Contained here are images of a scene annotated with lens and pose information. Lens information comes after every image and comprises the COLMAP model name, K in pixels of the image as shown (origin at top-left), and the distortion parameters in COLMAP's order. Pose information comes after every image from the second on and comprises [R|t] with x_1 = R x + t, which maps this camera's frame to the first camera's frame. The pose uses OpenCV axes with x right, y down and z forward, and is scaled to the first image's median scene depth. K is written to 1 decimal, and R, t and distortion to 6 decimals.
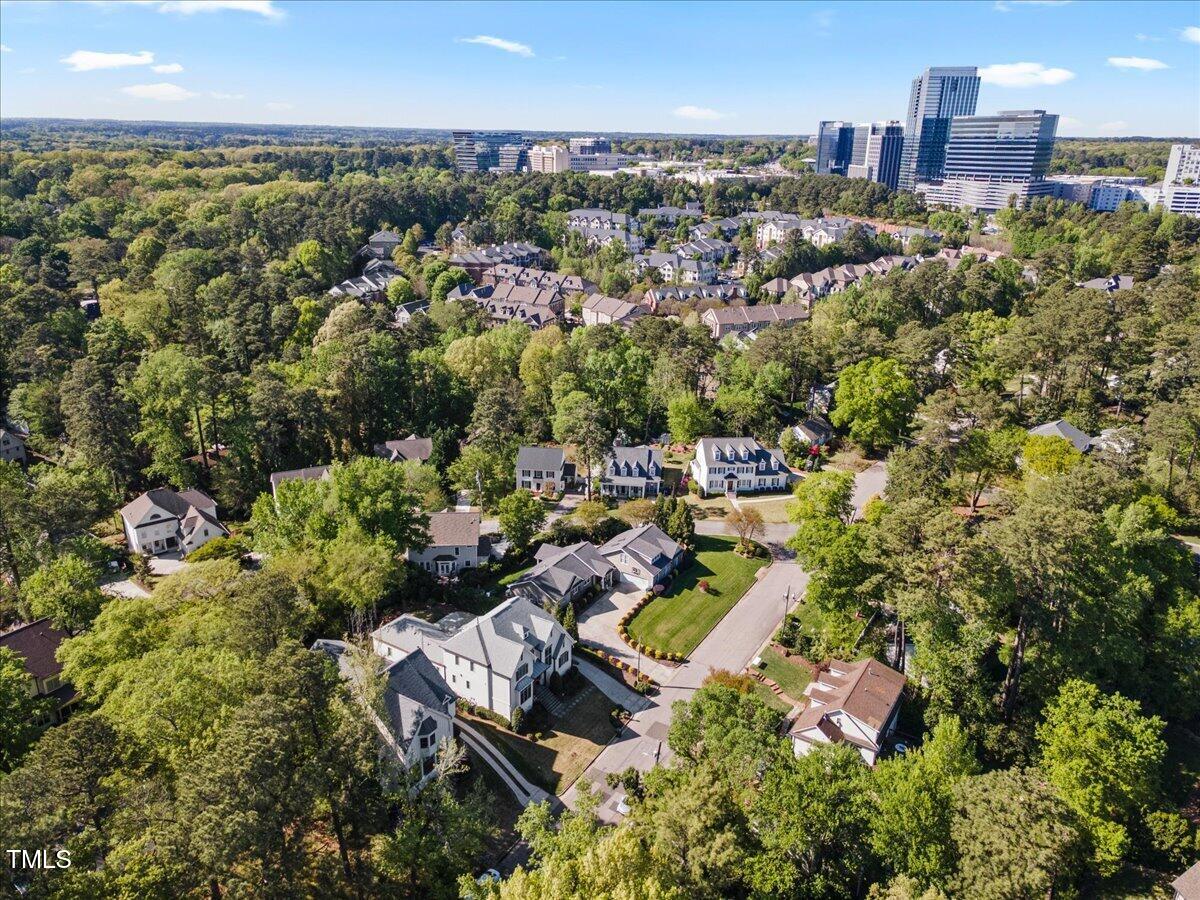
lens RADIAL K [[896.2, 0, 600.0], [0, 896.2, 450.0], [0, 0, 1]] dist [0.022188, 0.046684]
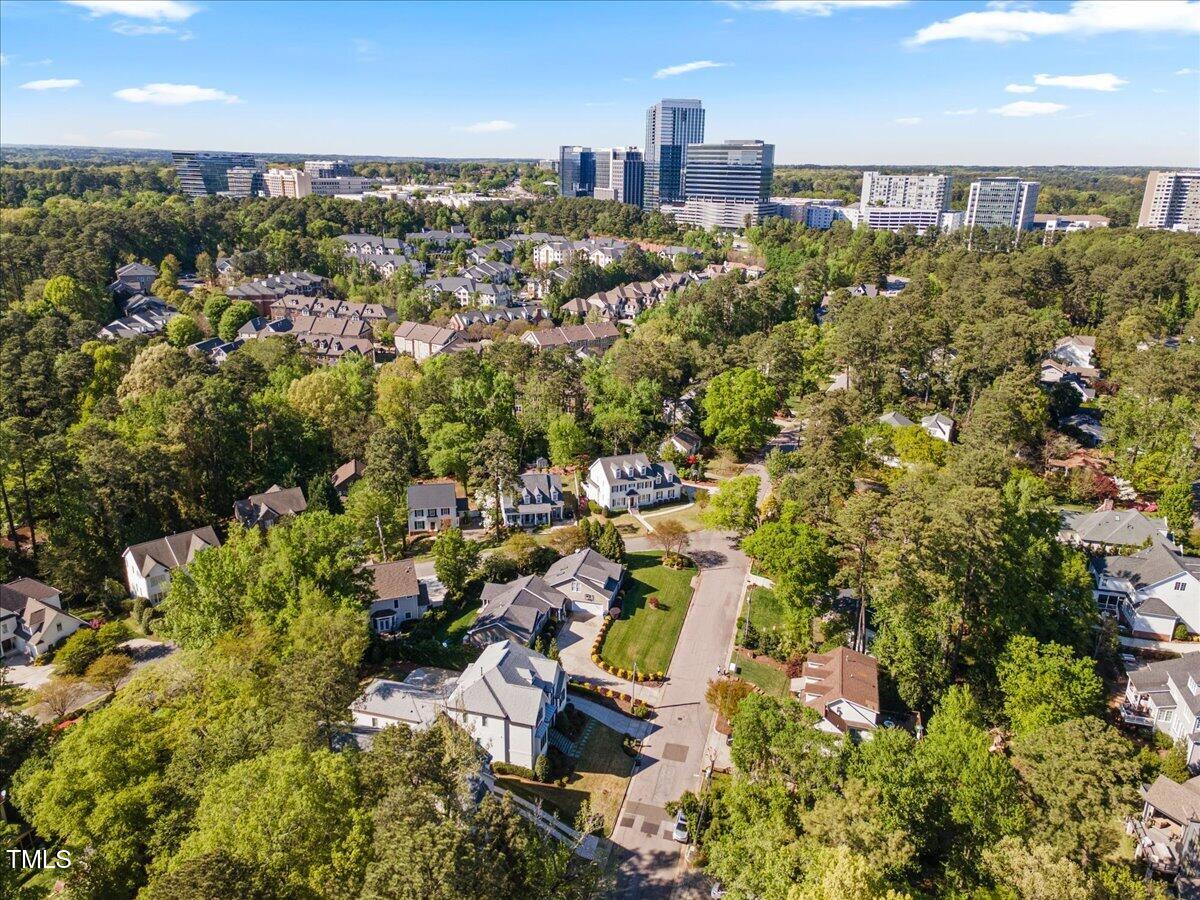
lens RADIAL K [[896.2, 0, 600.0], [0, 896.2, 450.0], [0, 0, 1]] dist [0.022188, 0.046684]
pose [[0.952268, -0.093290, 0.290658, -0.130110], [0.100009, 0.994952, -0.008313, -0.010277], [-0.288415, 0.036985, 0.956791, 0.025857]]
